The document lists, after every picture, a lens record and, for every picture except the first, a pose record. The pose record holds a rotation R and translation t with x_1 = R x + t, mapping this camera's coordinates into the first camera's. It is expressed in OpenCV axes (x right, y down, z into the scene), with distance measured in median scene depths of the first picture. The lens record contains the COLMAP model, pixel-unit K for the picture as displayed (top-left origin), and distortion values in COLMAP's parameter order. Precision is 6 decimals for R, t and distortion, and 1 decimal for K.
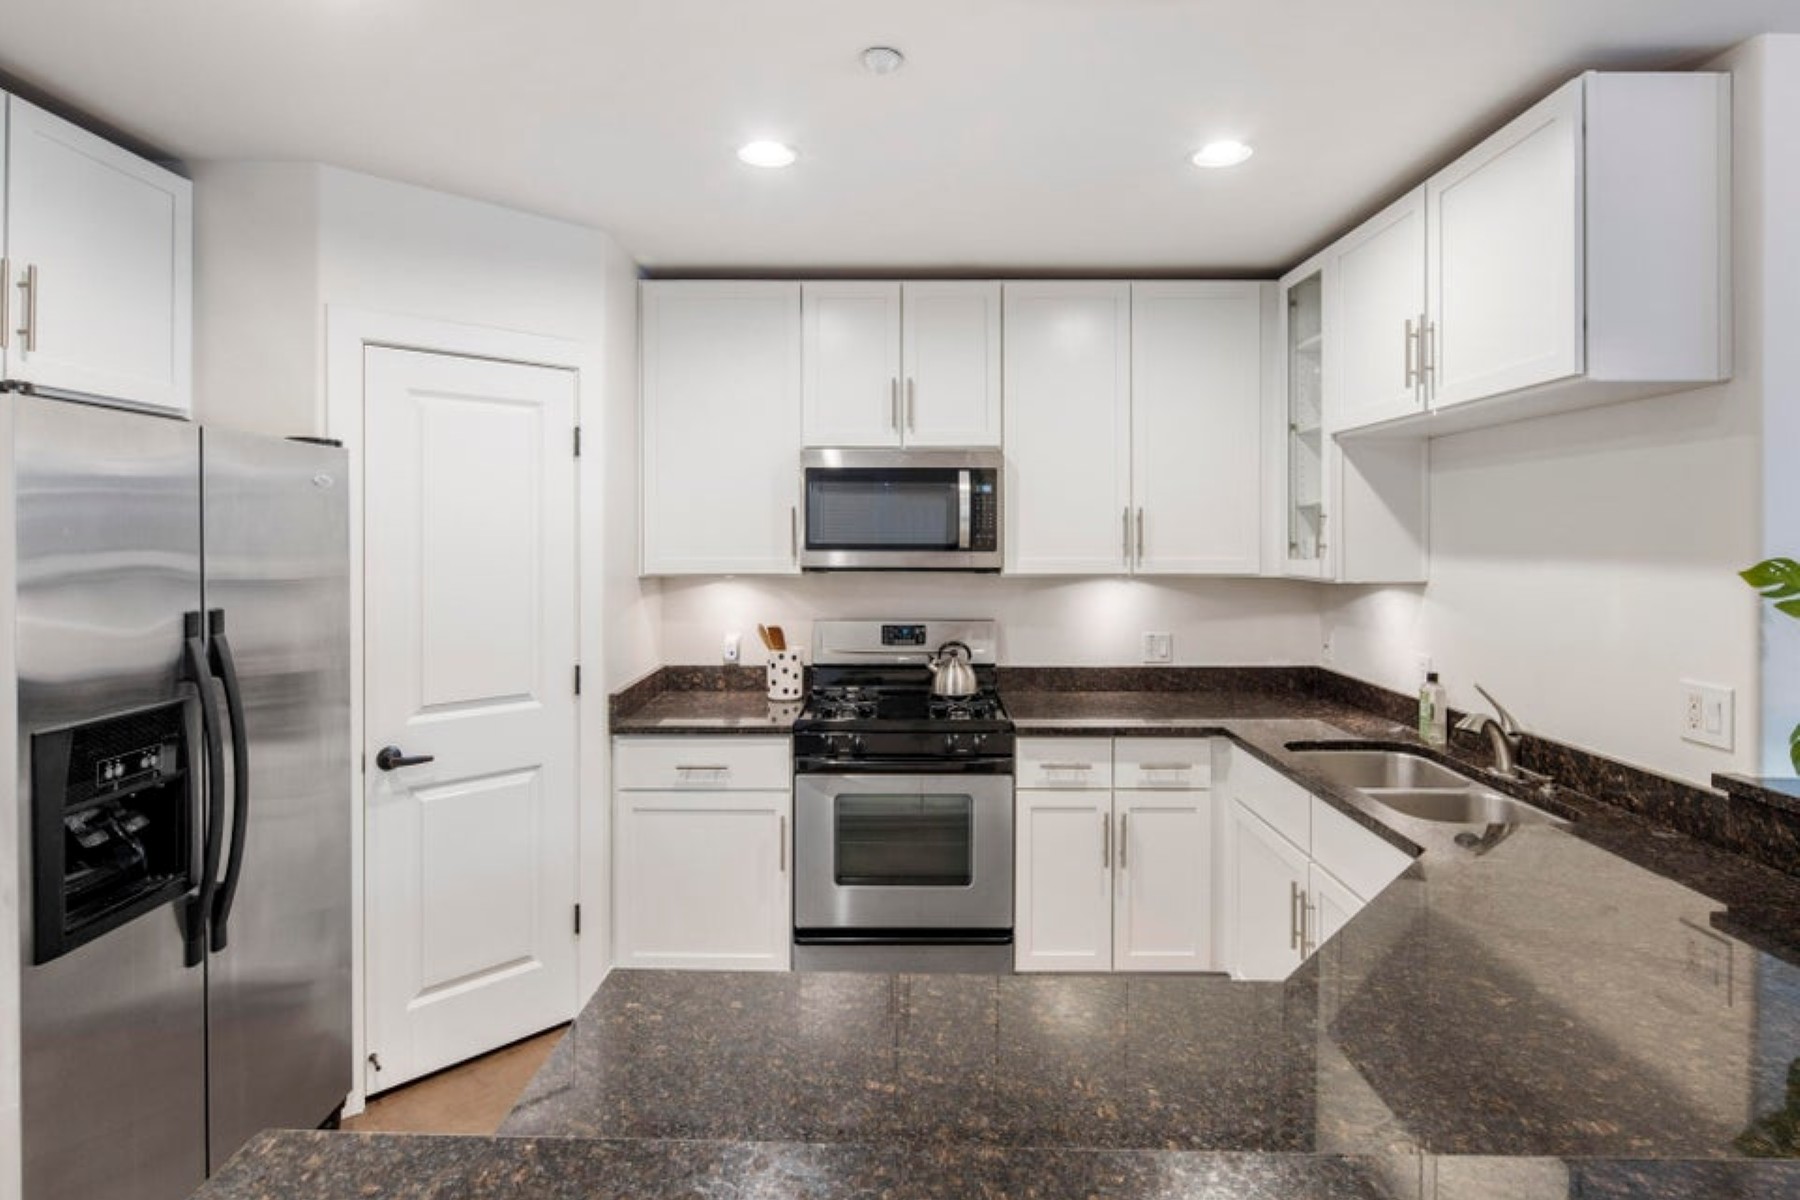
lens RADIAL K [[860.6, 0, 904.3], [0, 860.6, 535.7], [0, 0, 1]] dist [0.001486, -0.001405]
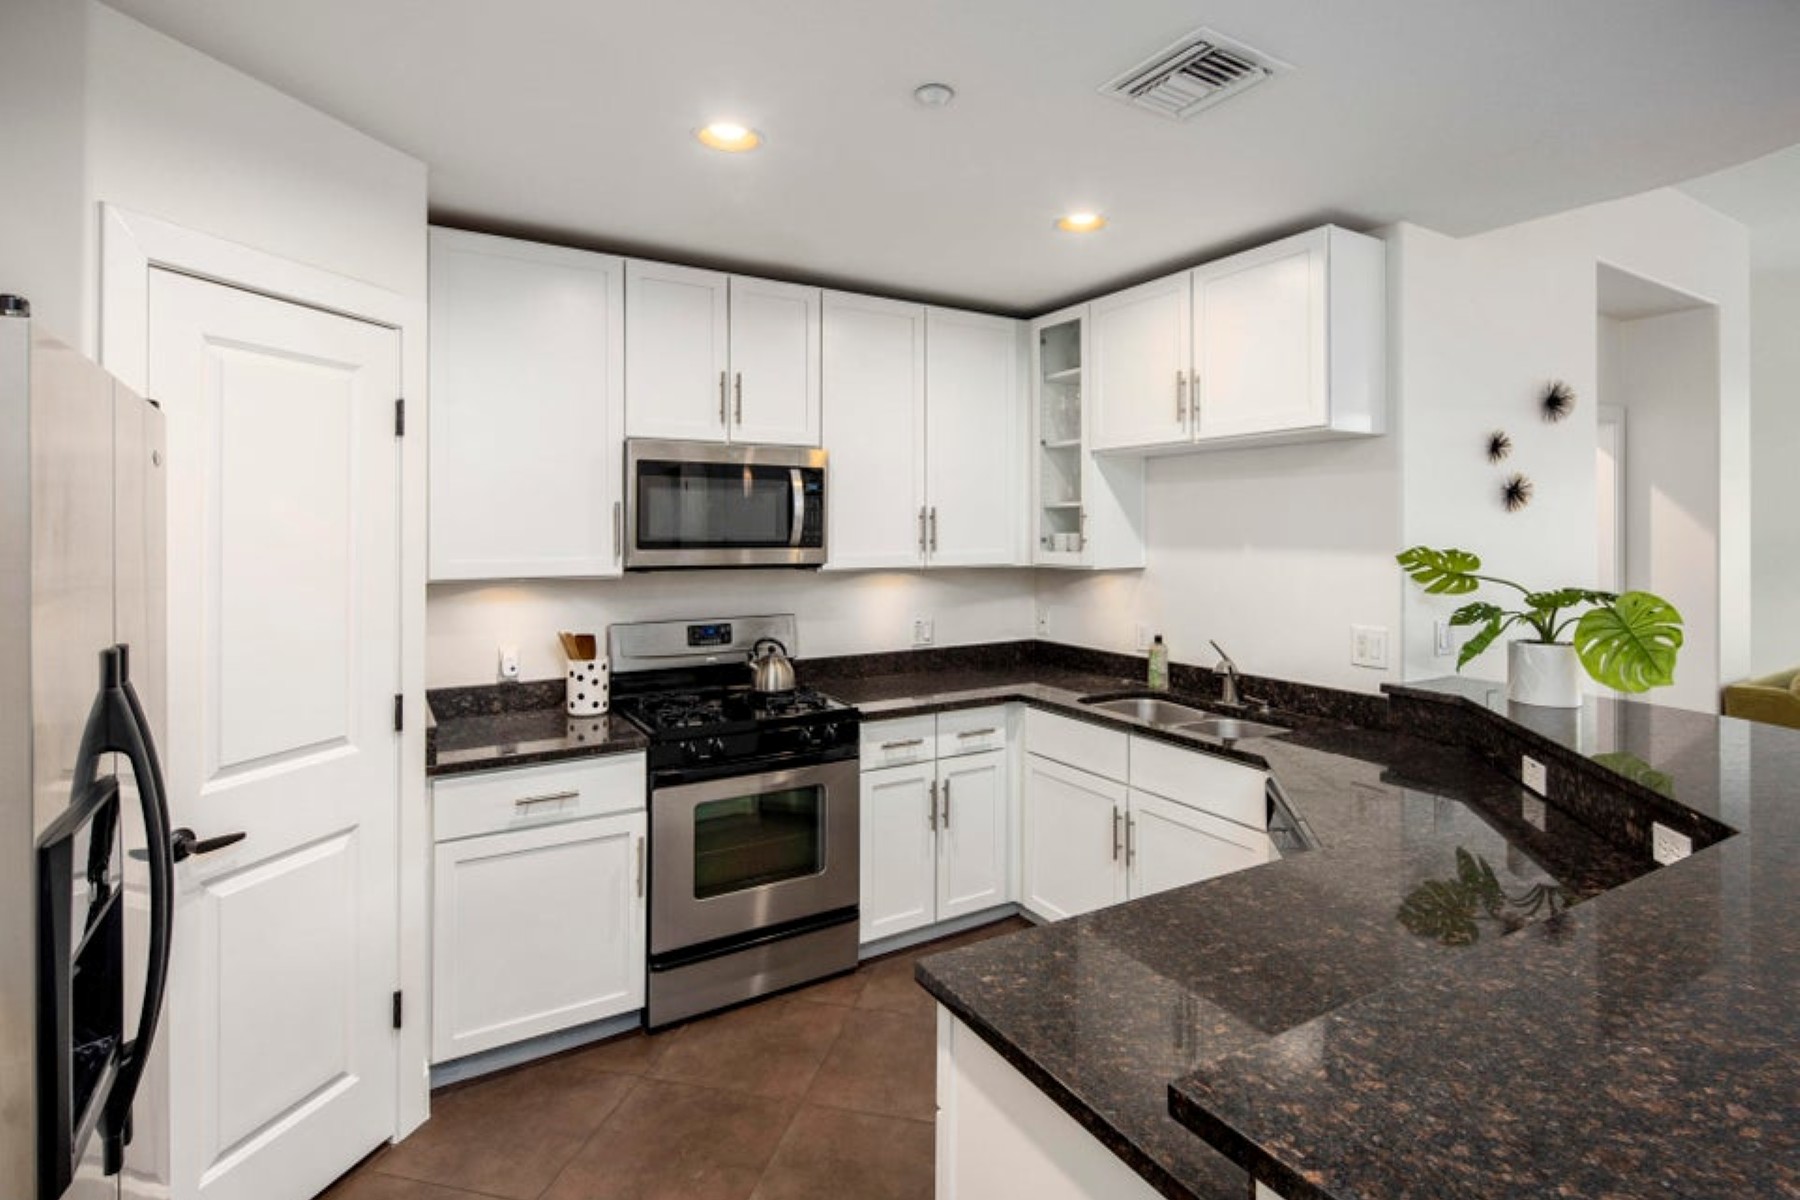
lens RADIAL K [[871.0, 0, 908.0], [0, 871.0, 527.1], [0, 0, 1]] dist [0.002319, -0.003098]
pose [[0.855005, 0.001154, 0.518618, -0.375775], [0.000495, 0.999995, -0.003041, -0.003826], [-0.518619, 0.002857, 0.855001, 0.050713]]
